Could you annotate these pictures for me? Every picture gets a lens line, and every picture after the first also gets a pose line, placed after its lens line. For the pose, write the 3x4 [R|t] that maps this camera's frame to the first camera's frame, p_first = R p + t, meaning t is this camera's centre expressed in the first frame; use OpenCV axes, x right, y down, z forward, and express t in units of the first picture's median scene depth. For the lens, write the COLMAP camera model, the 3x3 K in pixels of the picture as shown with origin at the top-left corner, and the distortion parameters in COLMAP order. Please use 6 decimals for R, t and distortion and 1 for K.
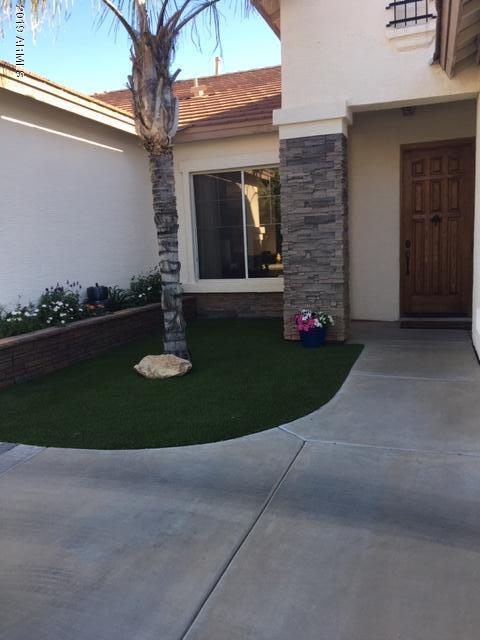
lens RADIAL K [[532.5, 0, 239.4], [0, 532.5, 320.8], [0, 0, 1]] dist [0.067695, -0.104649]
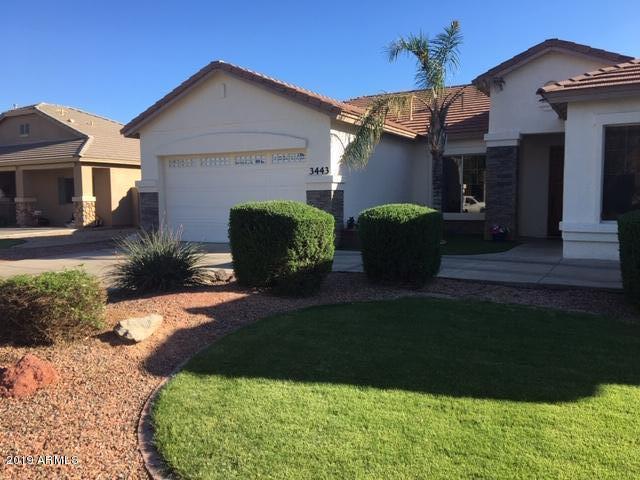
lens RADIAL K [[532.5, 0, 320.0], [0, 532.5, 239.1], [0, 0, 1]] dist [0.067695, -0.104649]
pose [[0.981425, 0.051159, -0.184900, -0.171305], [-0.062443, 0.996492, -0.055726, 0.203443], [0.181401, 0.066237, 0.981176, -1.259376]]
